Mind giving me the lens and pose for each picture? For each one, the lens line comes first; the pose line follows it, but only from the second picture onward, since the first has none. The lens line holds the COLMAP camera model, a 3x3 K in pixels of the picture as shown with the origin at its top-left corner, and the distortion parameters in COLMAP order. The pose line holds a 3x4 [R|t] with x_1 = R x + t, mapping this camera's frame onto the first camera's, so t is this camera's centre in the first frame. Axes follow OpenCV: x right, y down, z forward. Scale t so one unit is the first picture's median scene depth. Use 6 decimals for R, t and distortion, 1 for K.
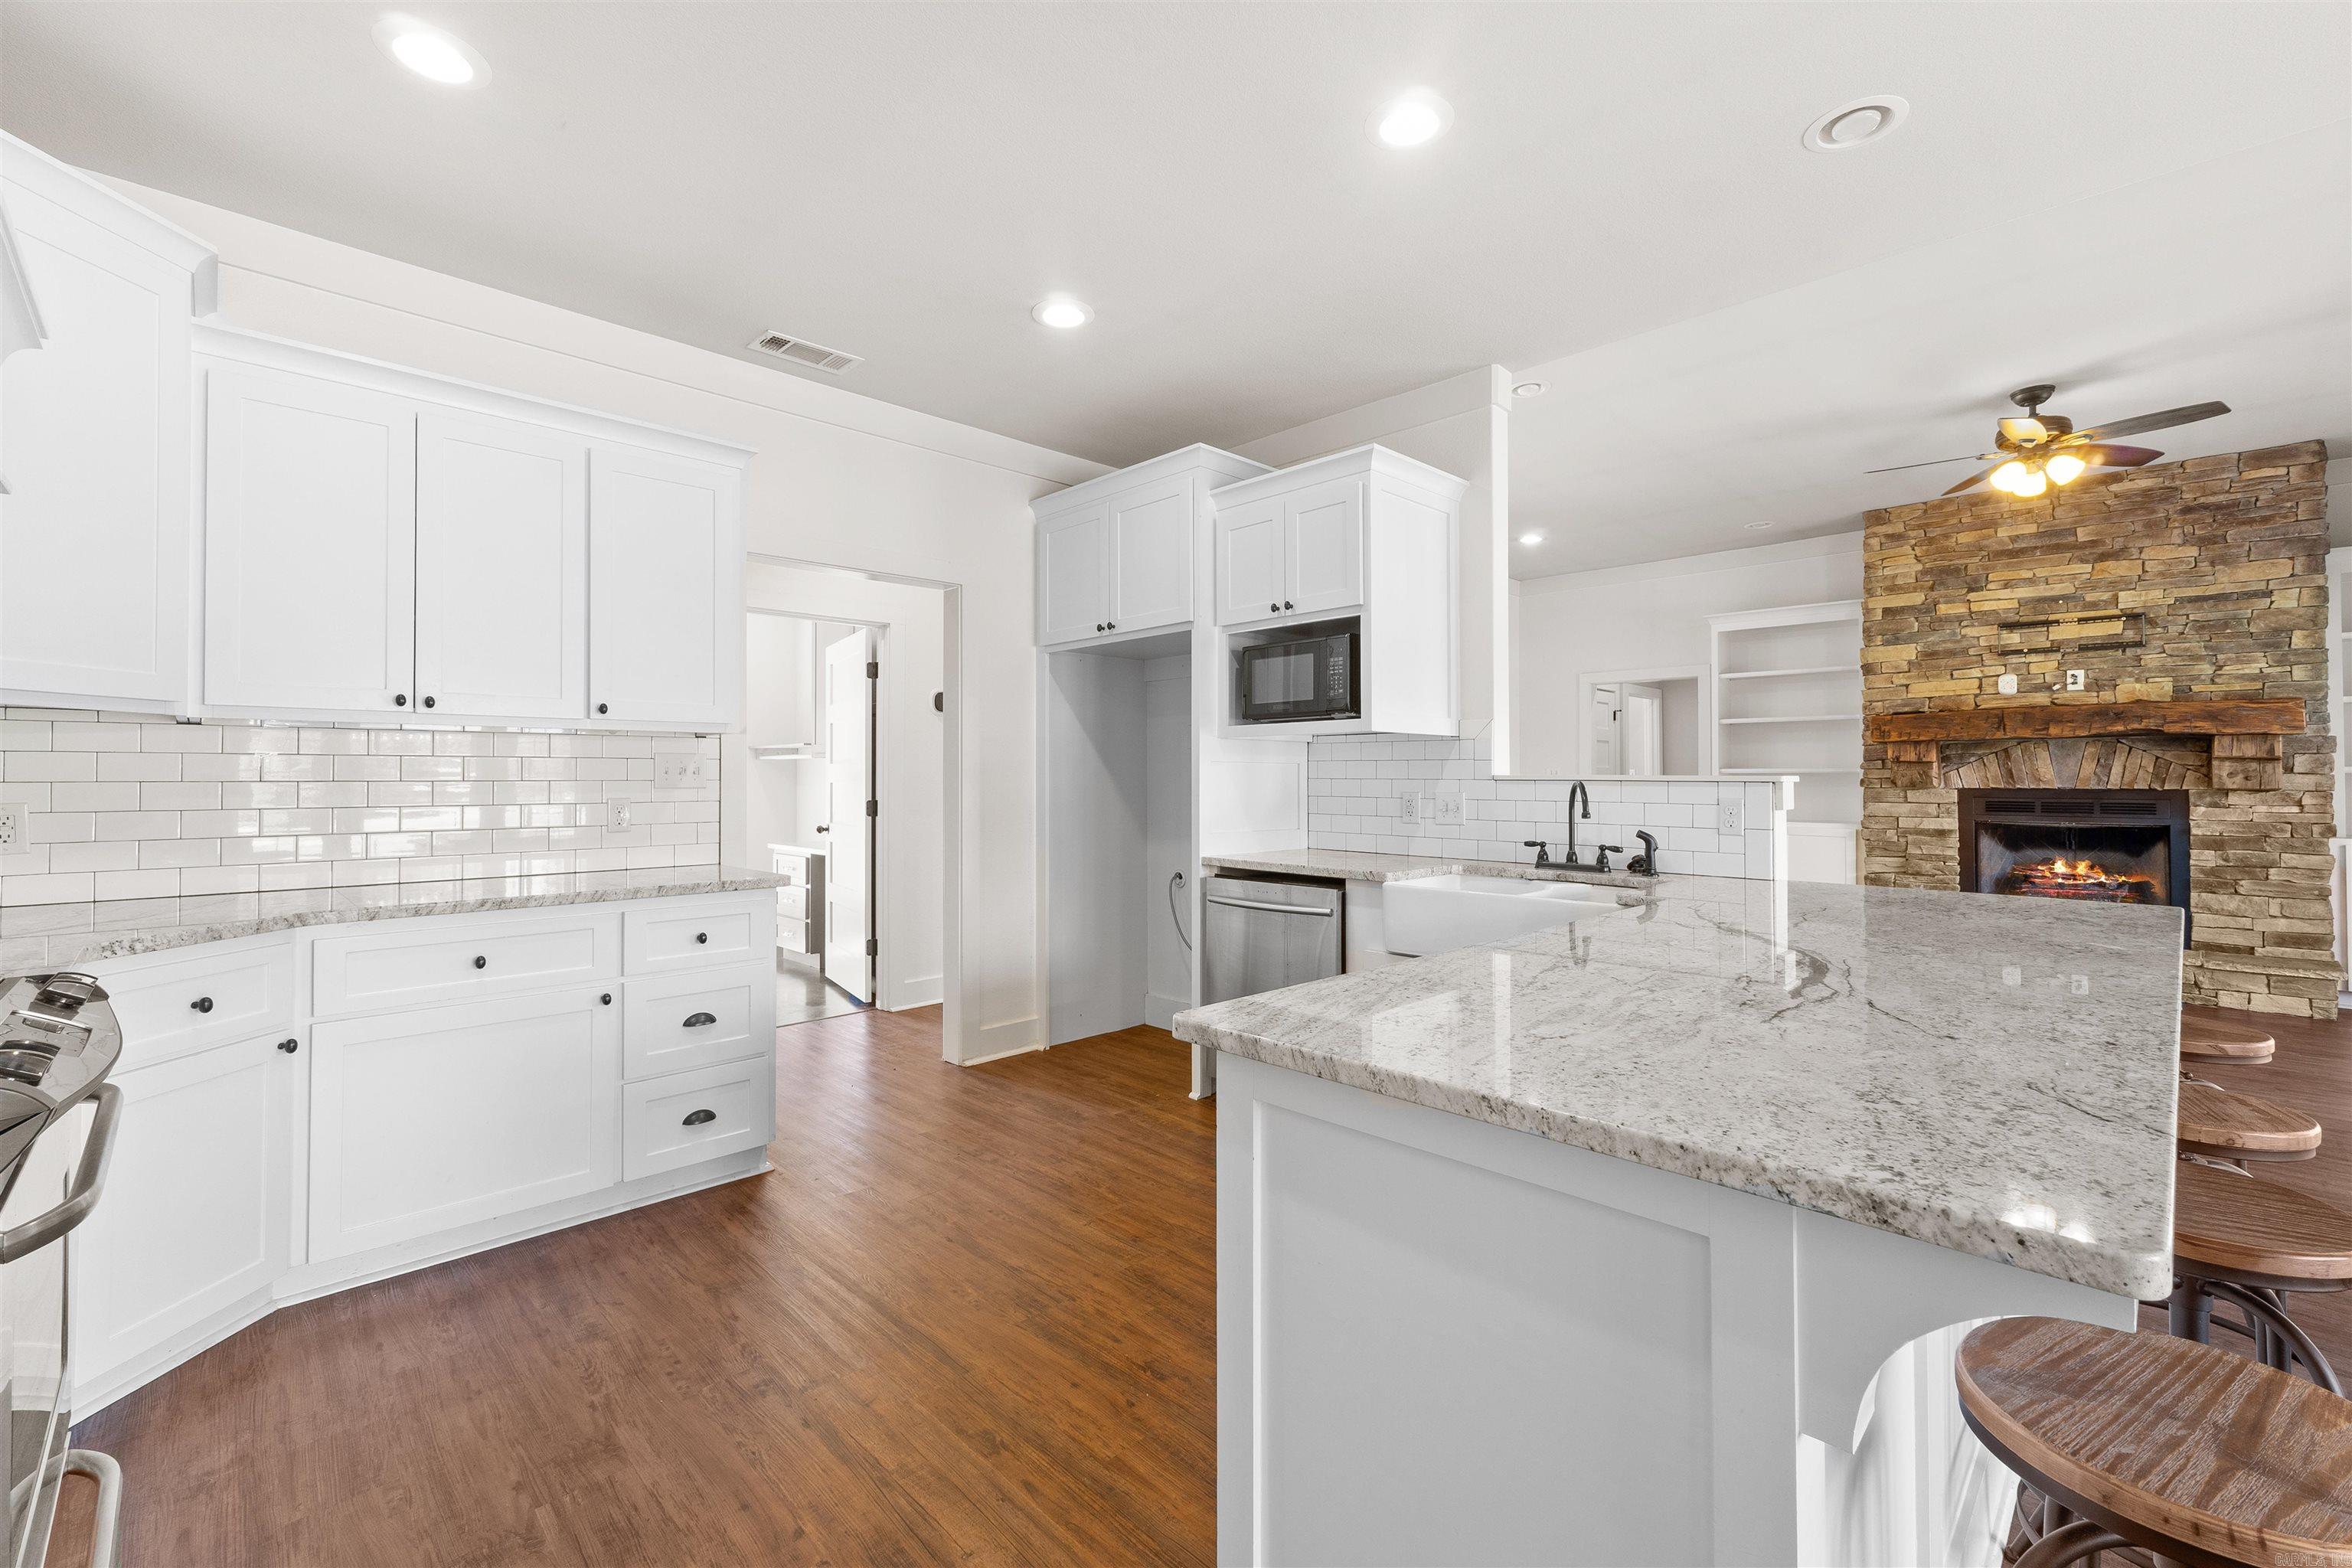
lens RADIAL K [[1000.7, 0, 1152.5], [0, 1000.7, 765.7], [0, 0, 1]] dist [0.004709, 0.000226]
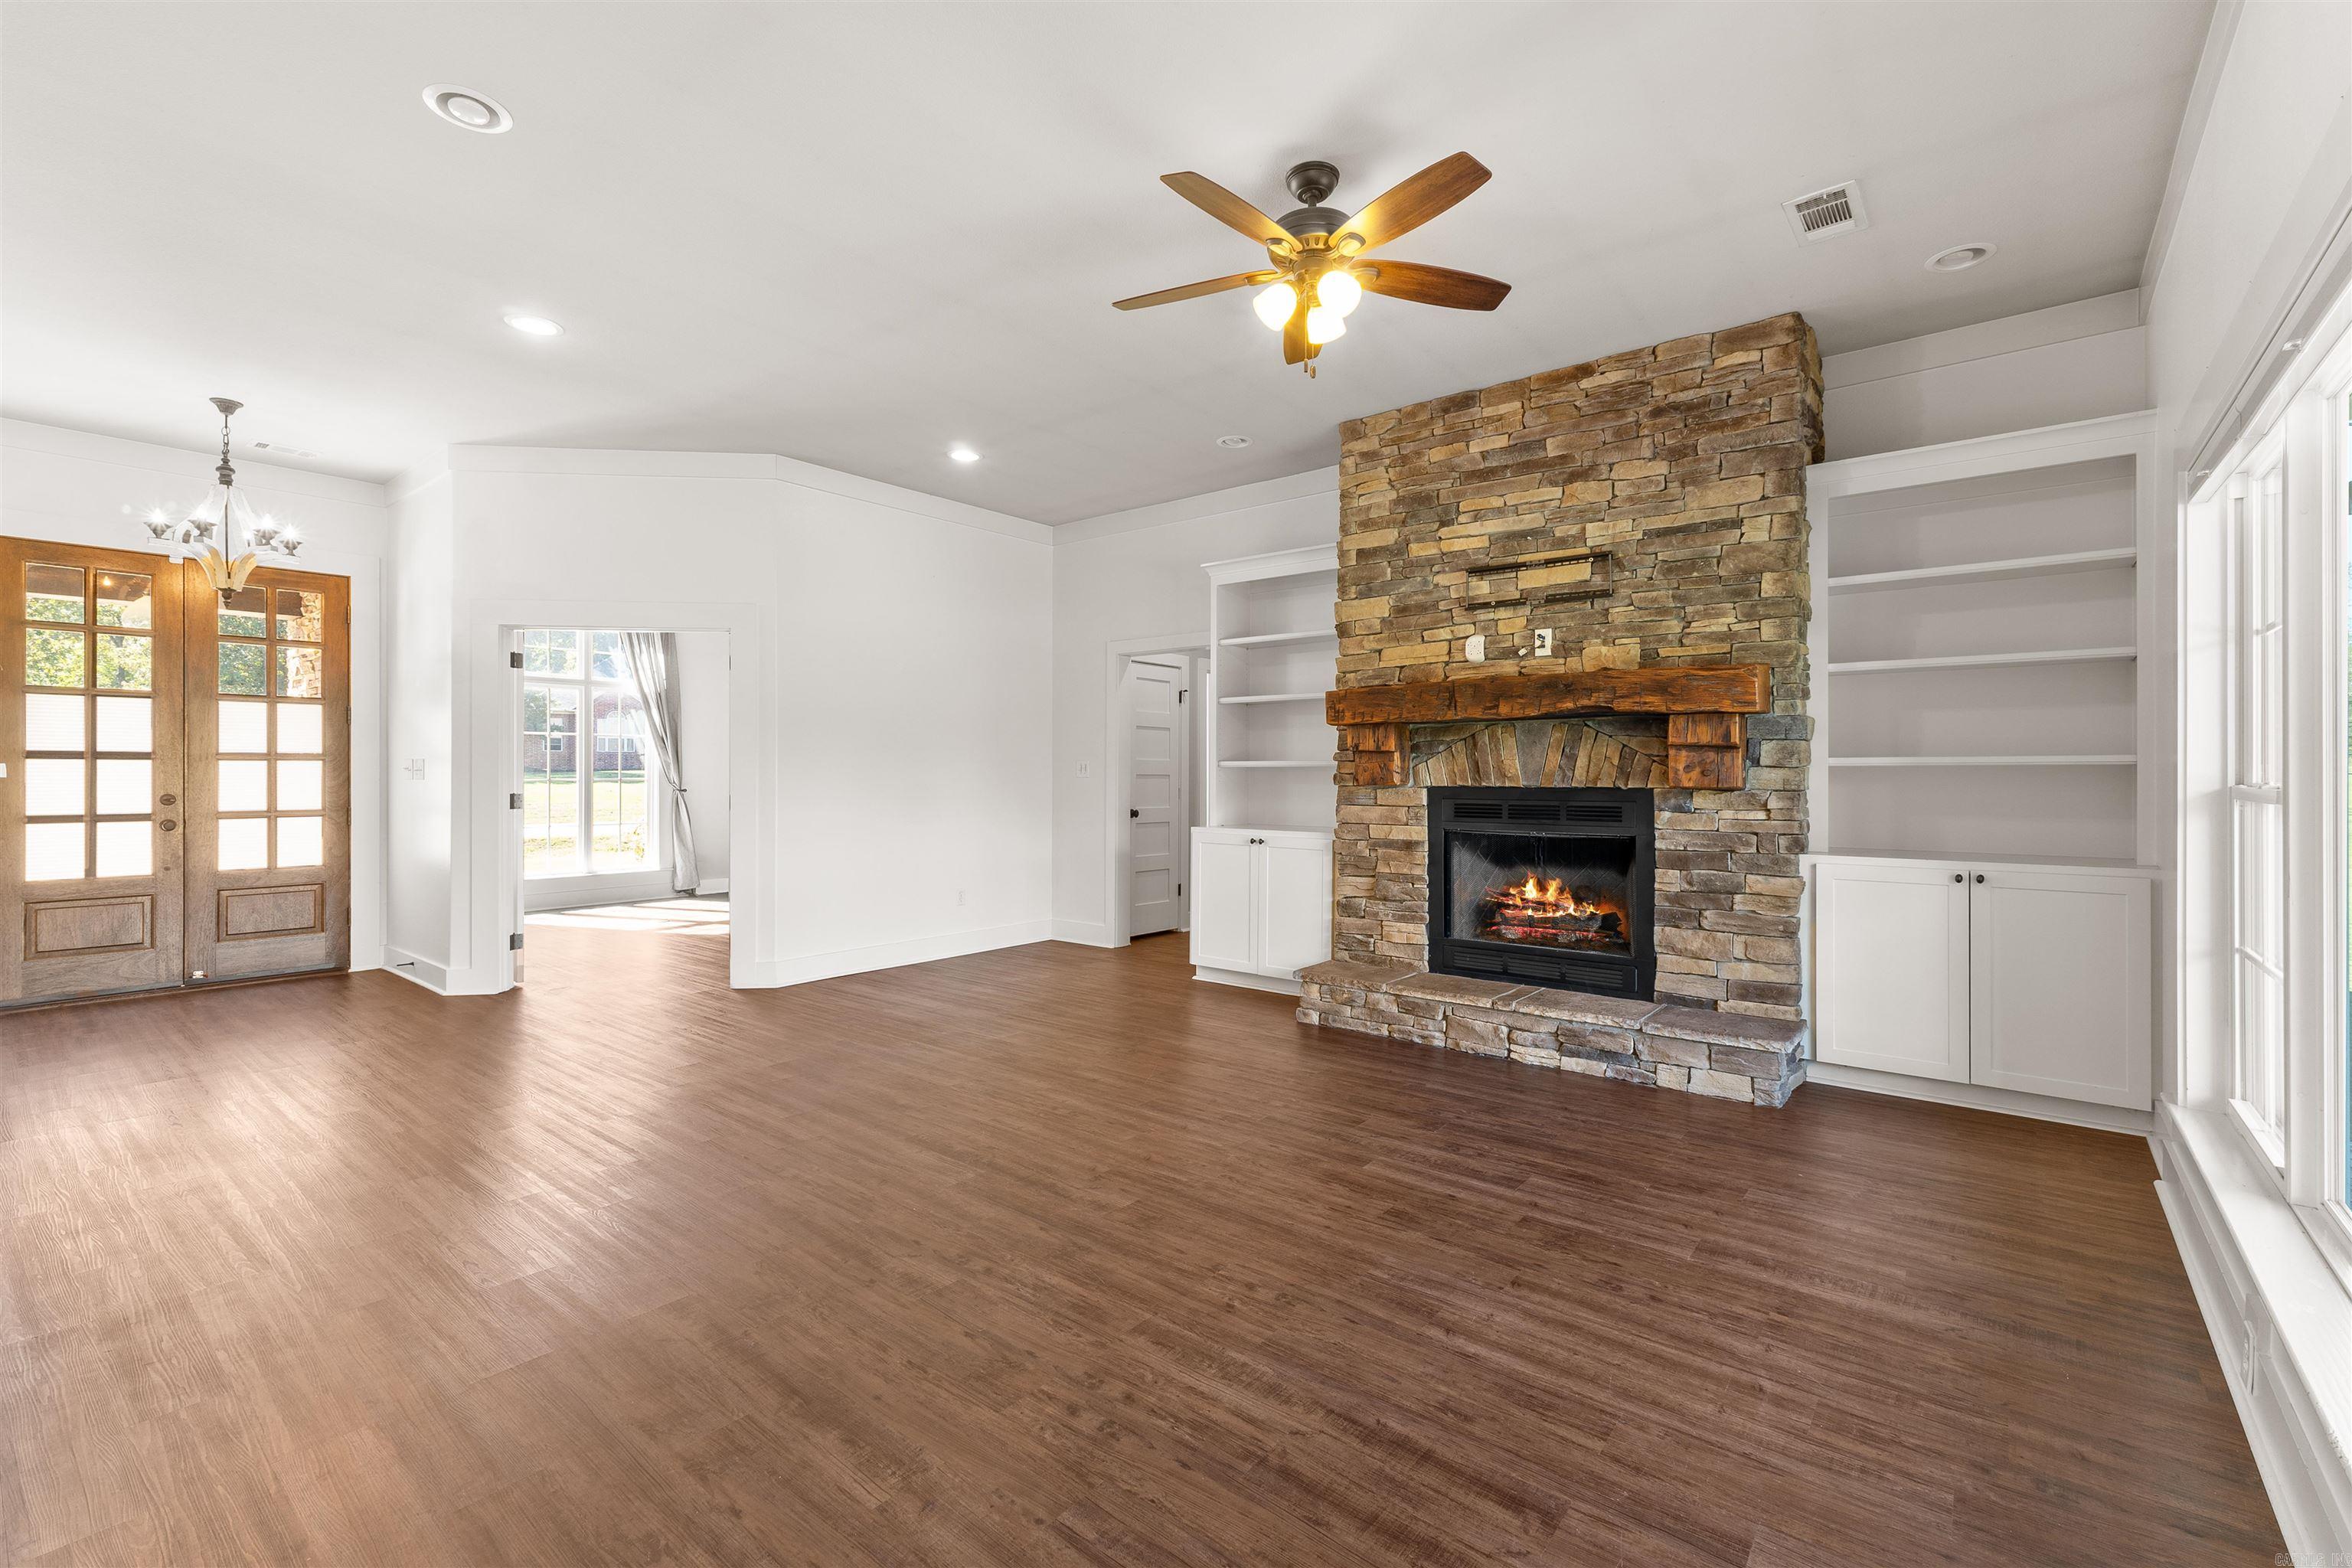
lens RADIAL K [[1000.7, 0, 1186.4], [0, 1000.7, 775.4], [0, 0, 1]] dist [0.004709, 0.000226]
pose [[0.994042, -0.000525, 0.108992, 0.583703], [-0.001080, 0.999892, 0.014670, 0.003471], [-0.108988, -0.014700, 0.993934, 0.290069]]
